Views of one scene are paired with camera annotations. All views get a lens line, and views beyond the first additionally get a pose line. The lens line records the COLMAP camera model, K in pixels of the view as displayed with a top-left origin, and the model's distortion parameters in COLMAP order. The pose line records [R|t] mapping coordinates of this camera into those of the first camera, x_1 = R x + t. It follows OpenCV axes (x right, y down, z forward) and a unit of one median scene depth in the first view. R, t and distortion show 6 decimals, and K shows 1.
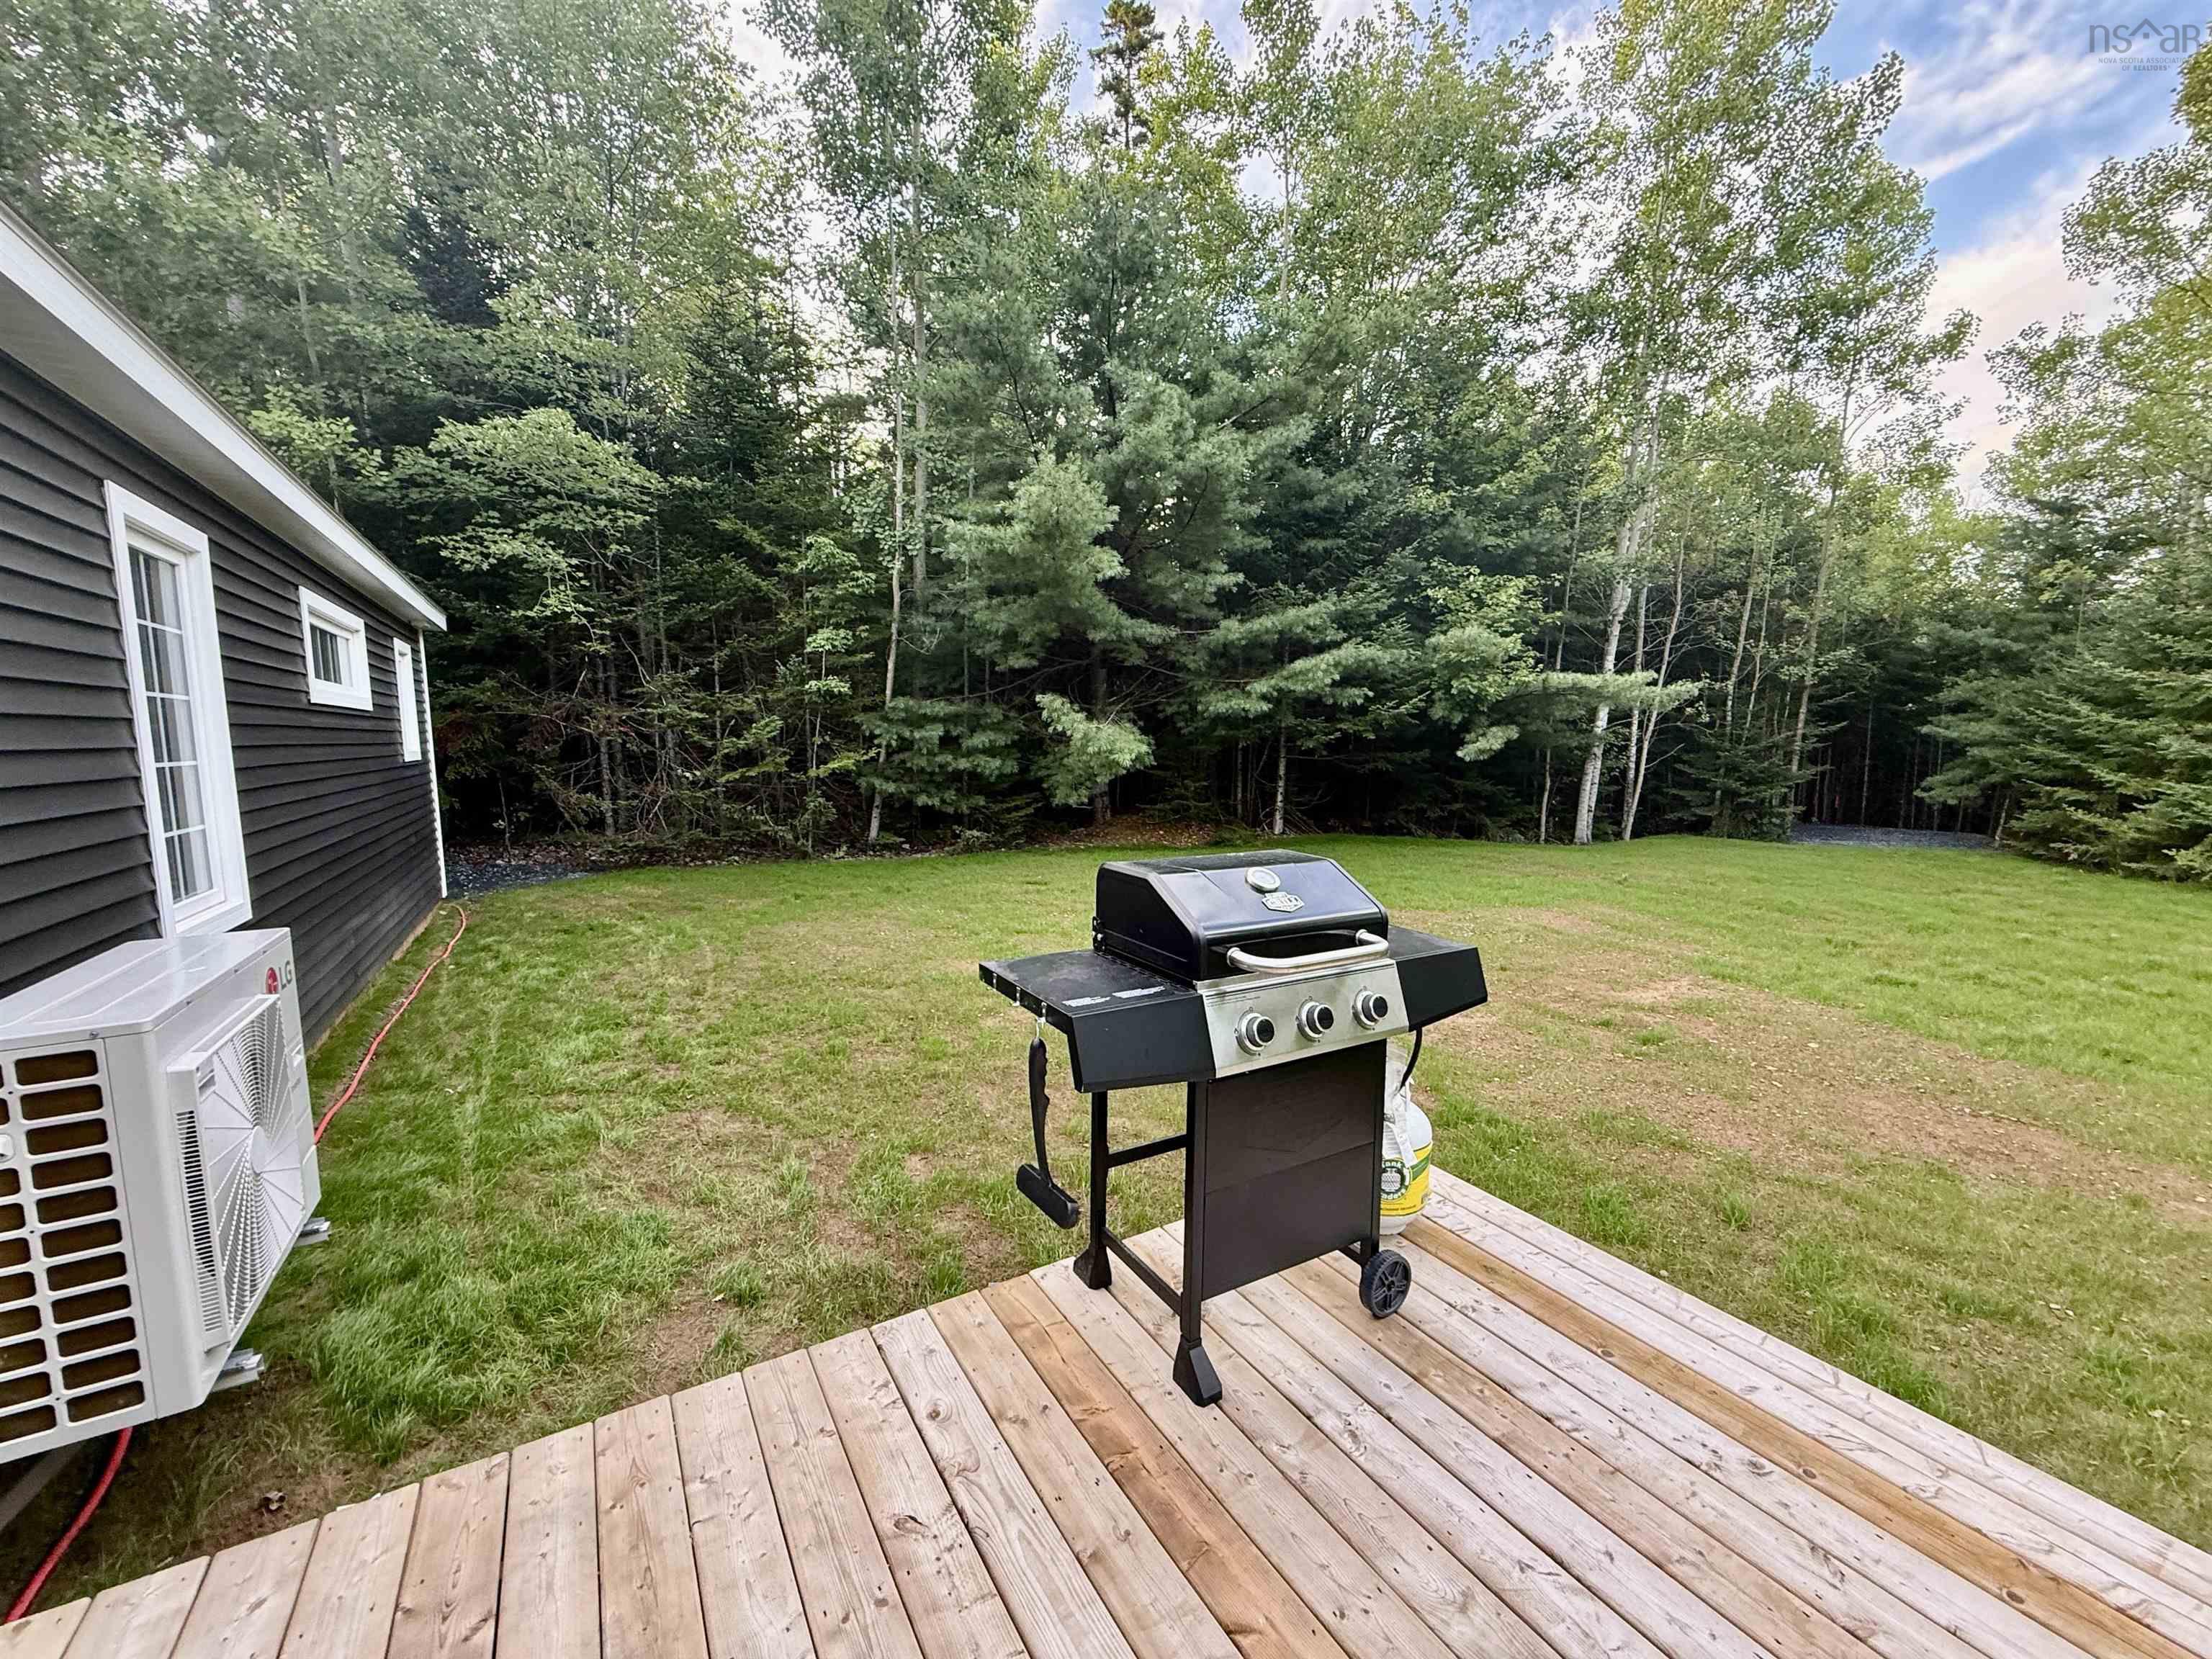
lens RADIAL K [[879.0, 0, 1098.3], [0, 879.0, 832.0], [0, 0, 1]] dist [0.002067, -0.000372]
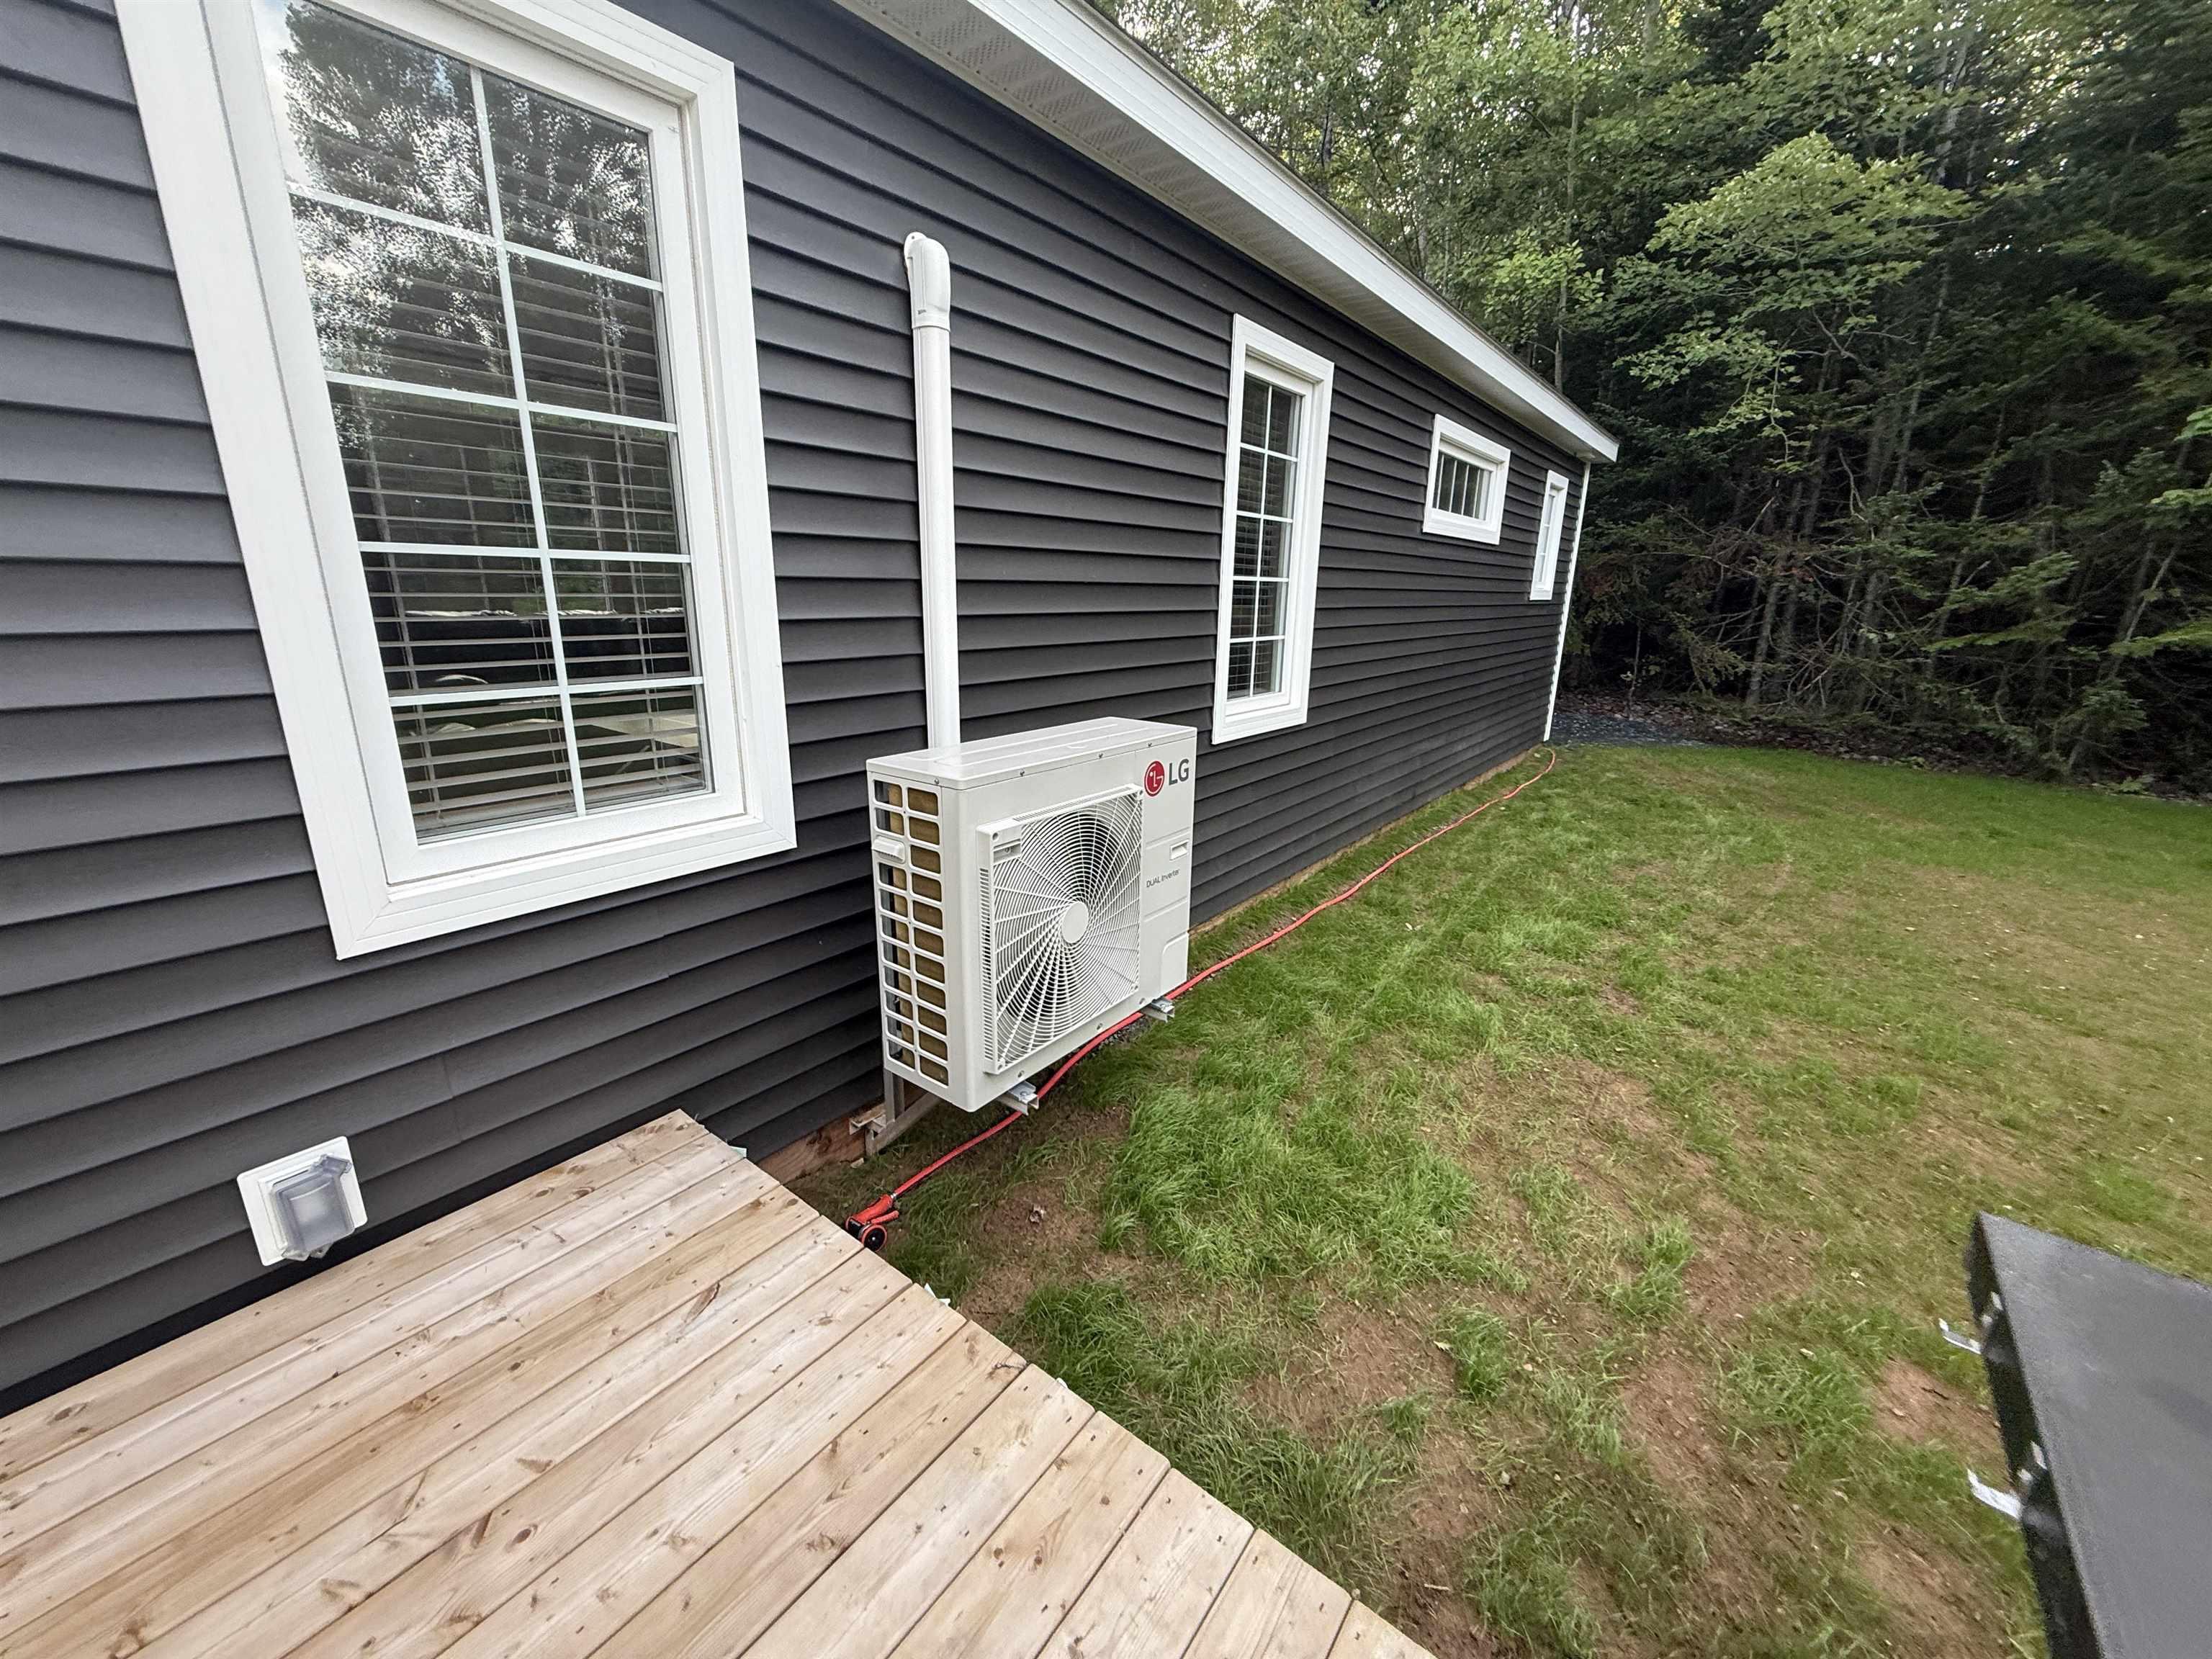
lens RADIAL K [[879.0, 0, 1097.4], [0, 879.0, 827.4], [0, 0, 1]] dist [0.002067, -0.000372]
pose [[0.367853, 0.261096, -0.892476, -0.003181], [-0.123072, 0.964998, 0.231586, -0.000809], [0.921704, 0.024649, 0.387111, 0.135102]]
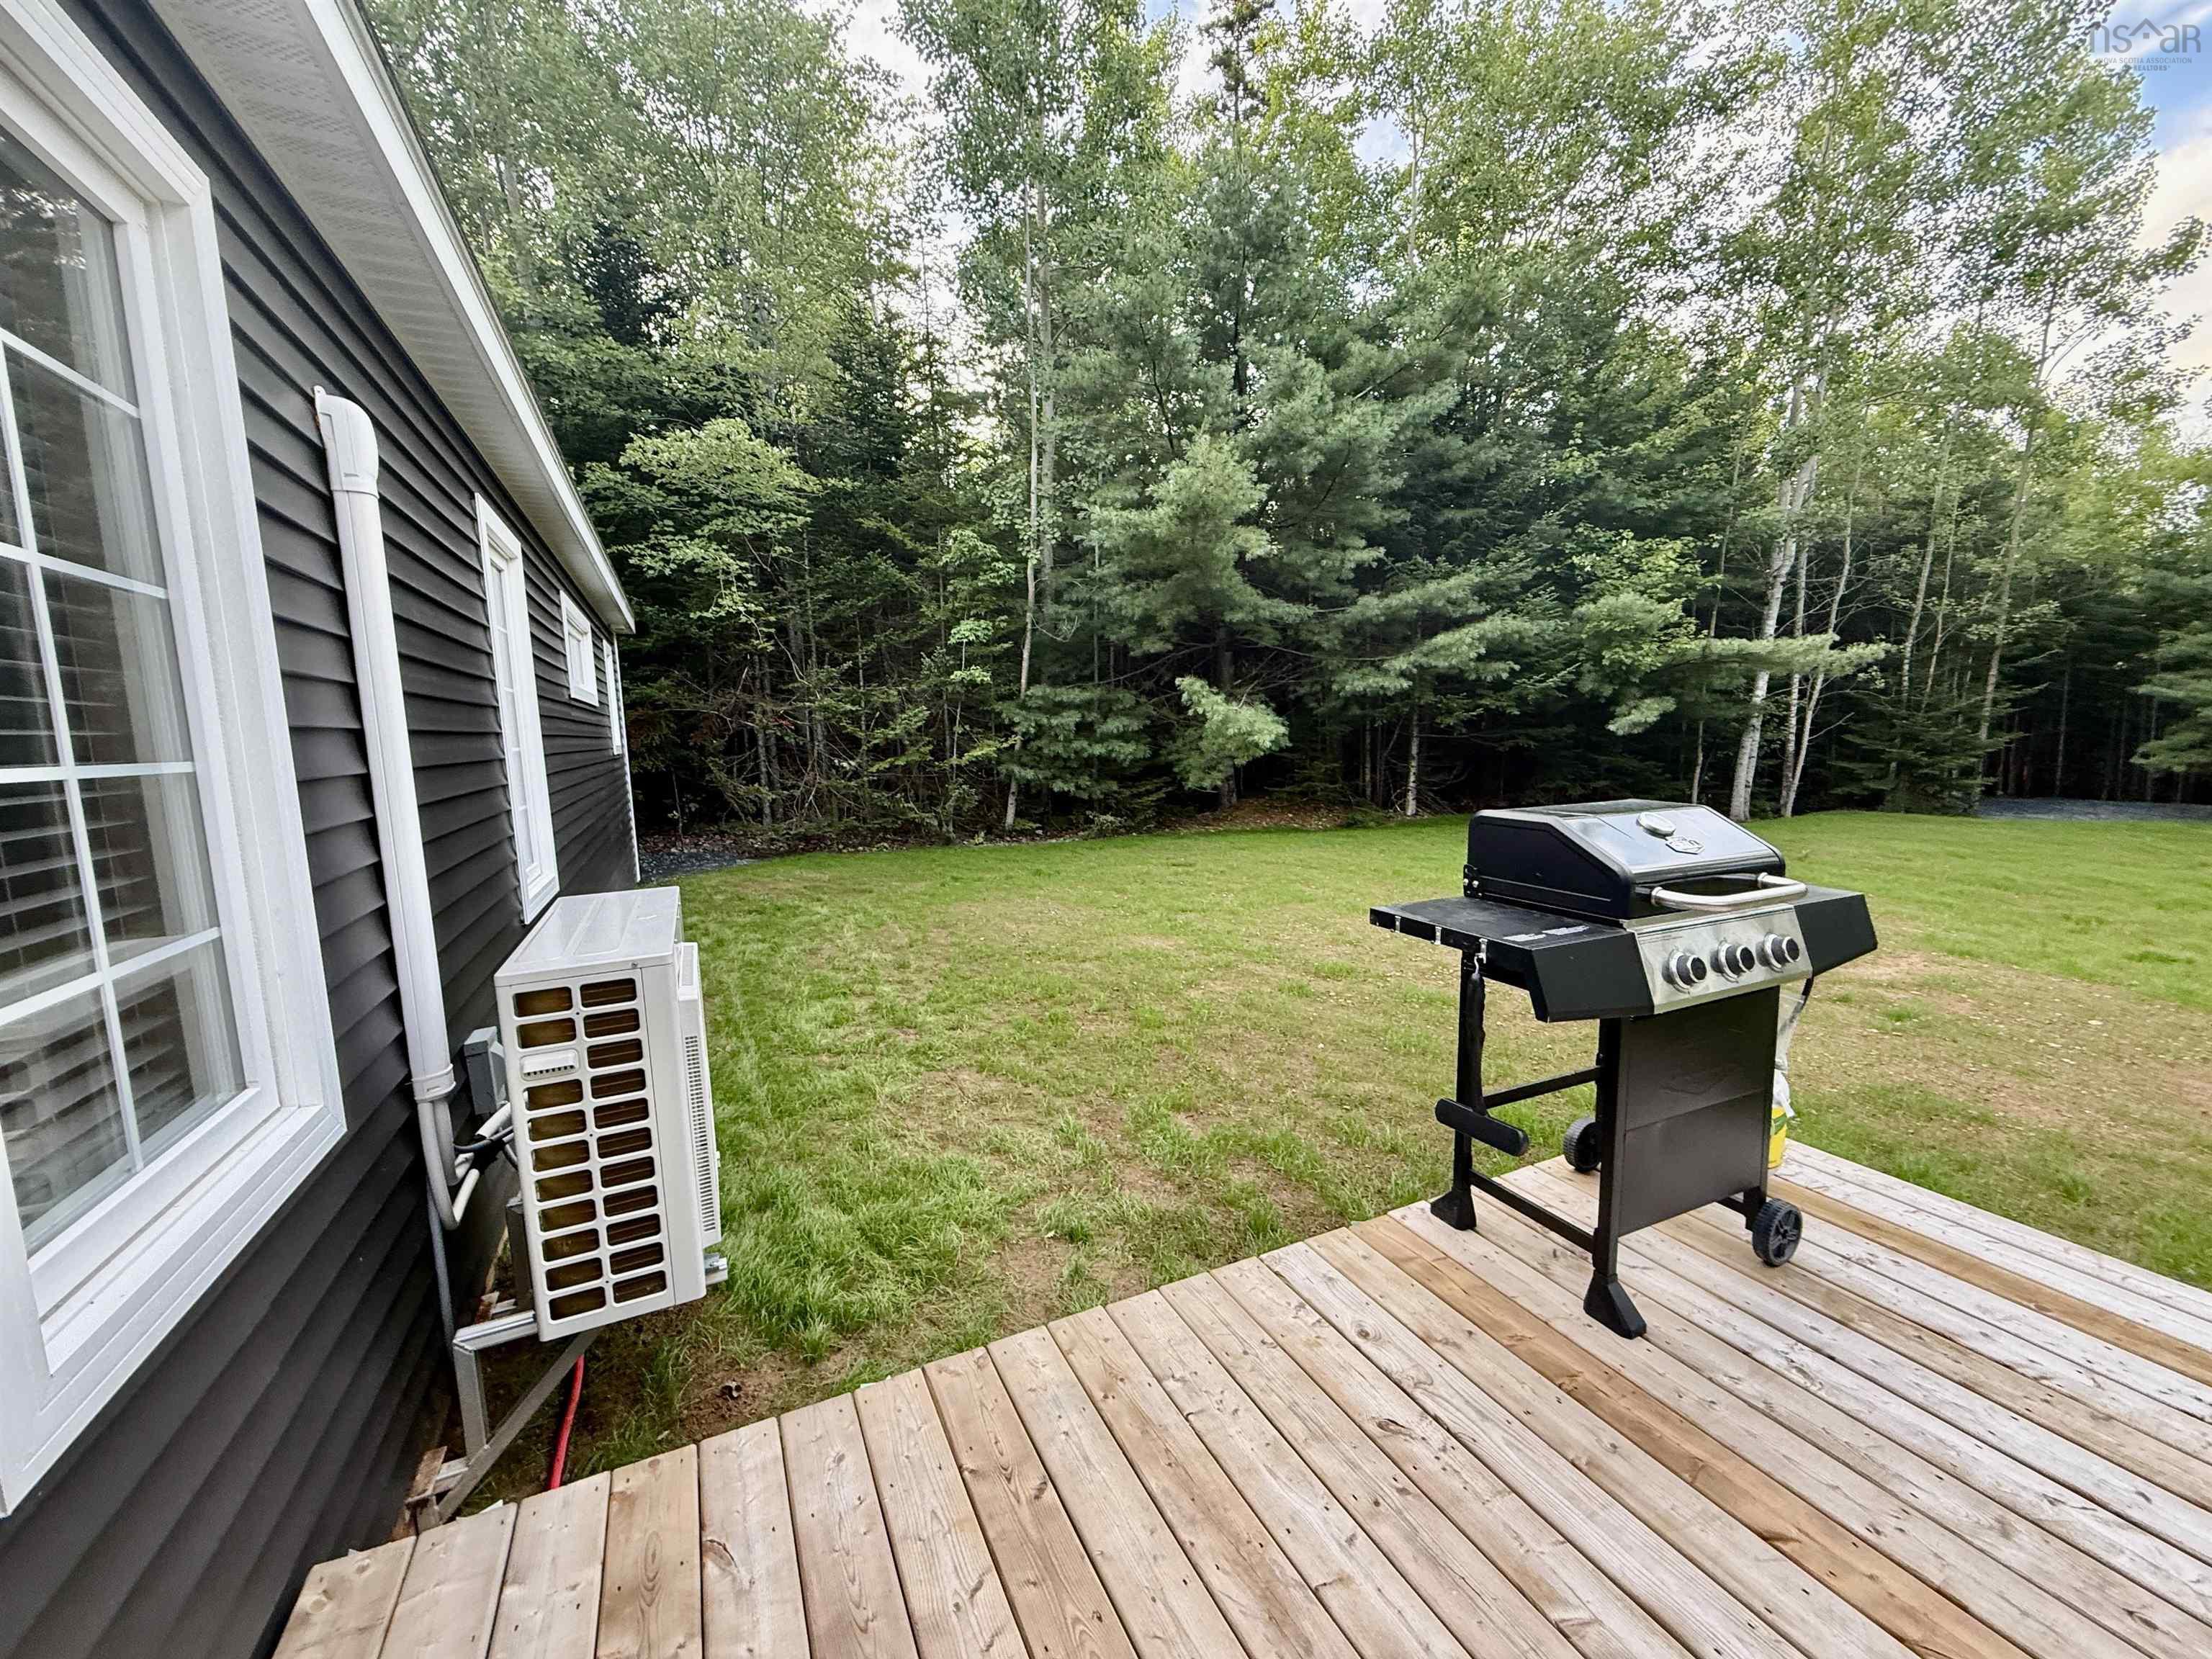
lens RADIAL K [[879.0, 0, 1097.7], [0, 879.0, 832.7], [0, 0, 1]] dist [0.002067, -0.000372]
pose [[0.995029, -0.012845, -0.098757, -0.077674], [0.014023, 0.999838, 0.011241, 0.009929], [0.098597, -0.012570, 0.995048, -0.012818]]
